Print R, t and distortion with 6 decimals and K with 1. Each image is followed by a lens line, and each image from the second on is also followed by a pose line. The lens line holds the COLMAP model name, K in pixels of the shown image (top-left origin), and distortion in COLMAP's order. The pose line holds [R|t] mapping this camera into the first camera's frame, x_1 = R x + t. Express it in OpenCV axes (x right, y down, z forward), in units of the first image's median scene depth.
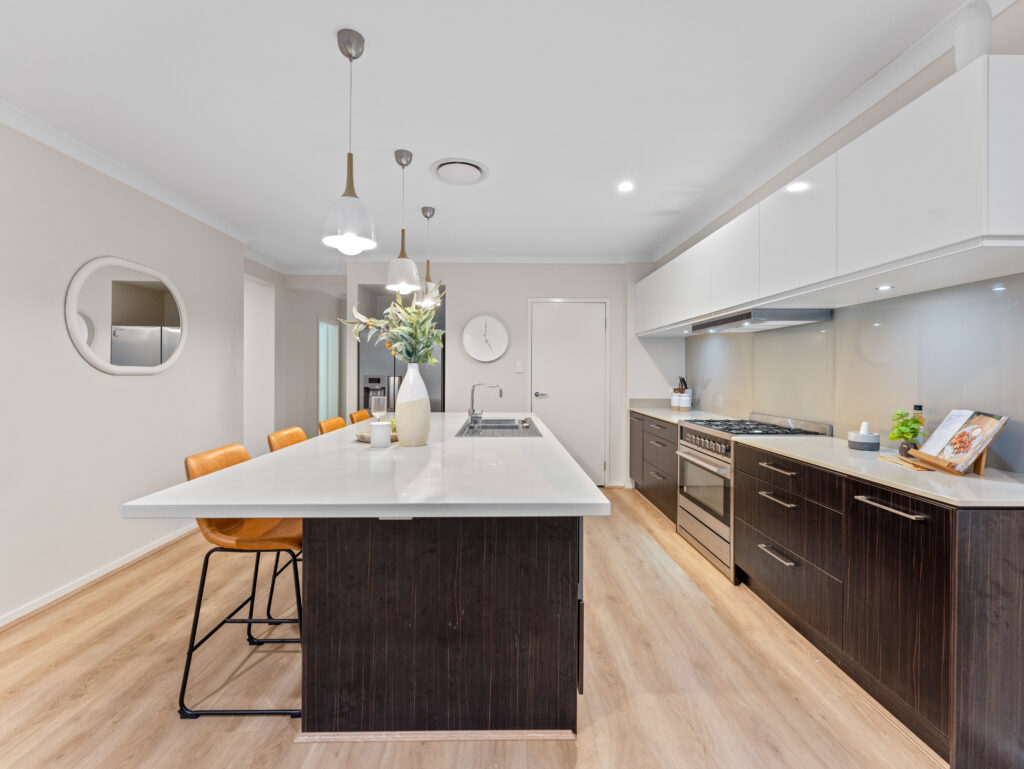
lens RADIAL K [[462.6, 0, 512.0], [0, 462.6, 384.5], [0, 0, 1]] dist [0.001732, 0.000054]
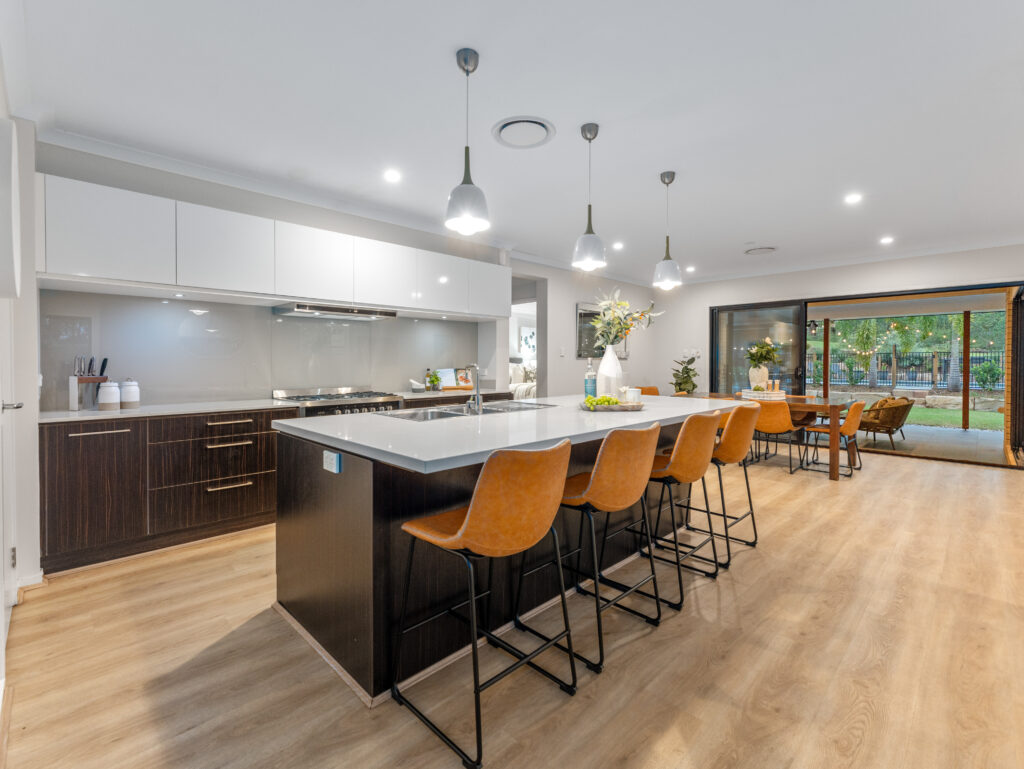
lens RADIAL K [[474.0, 0, 516.8], [0, 474.0, 370.4], [0, 0, 1]] dist [-0.000370, -0.000219]
pose [[-0.698984, -0.018182, 0.714906, -1.113871], [0.010174, 0.999323, 0.035362, -0.025940], [-0.715065, 0.031991, -0.698325, 2.380685]]
